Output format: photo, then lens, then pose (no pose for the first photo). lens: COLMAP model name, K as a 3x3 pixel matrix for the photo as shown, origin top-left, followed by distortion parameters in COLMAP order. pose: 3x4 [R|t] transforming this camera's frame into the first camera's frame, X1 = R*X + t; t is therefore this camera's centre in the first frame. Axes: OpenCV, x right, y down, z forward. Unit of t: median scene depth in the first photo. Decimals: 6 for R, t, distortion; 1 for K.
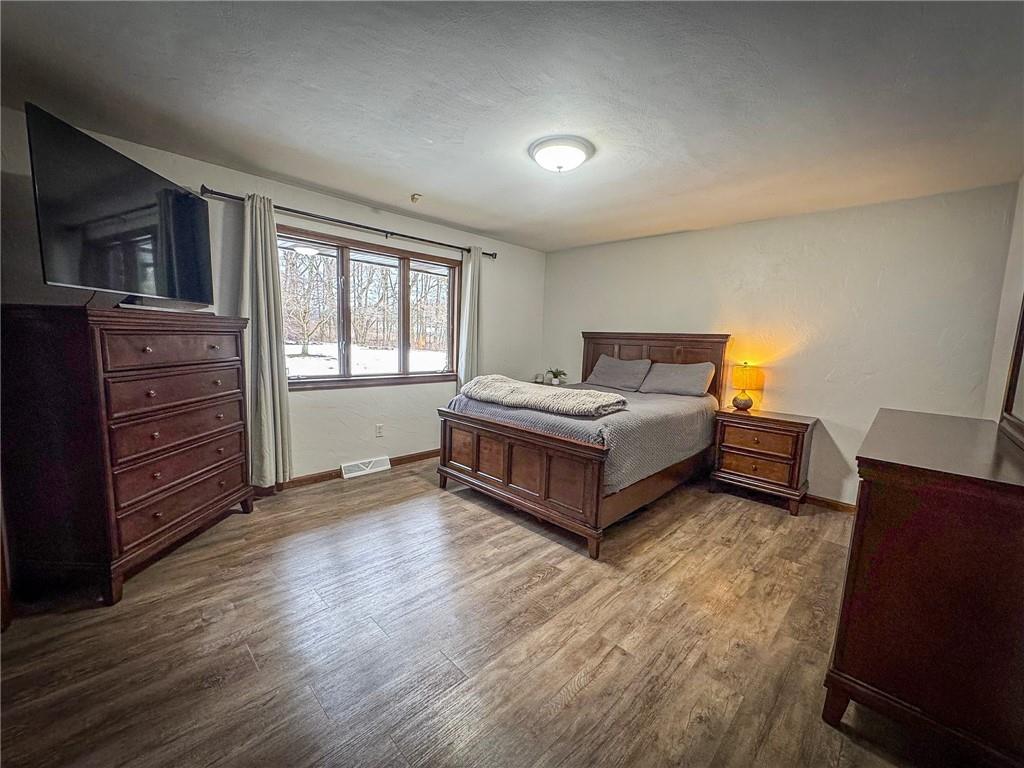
lens RADIAL K [[402.3, 0, 510.0], [0, 402.3, 385.1], [0, 0, 1]] dist [0.000294, -0.000092]
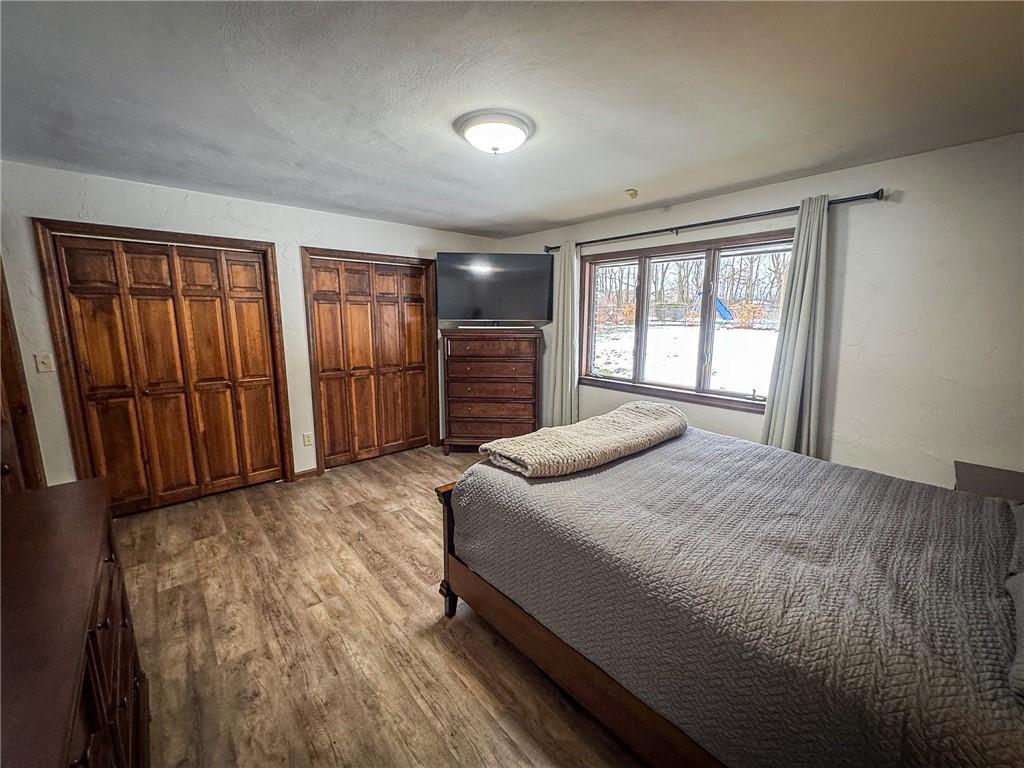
lens RADIAL K [[402.3, 0, 512.0], [0, 402.3, 385.9], [0, 0, 1]] dist [0.000294, -0.000092]
pose [[-0.051318, 0.135586, -0.989436, 0.993683], [-0.126941, 0.981819, 0.141126, -0.182988], [0.990582, 0.132842, -0.033174, 1.115192]]
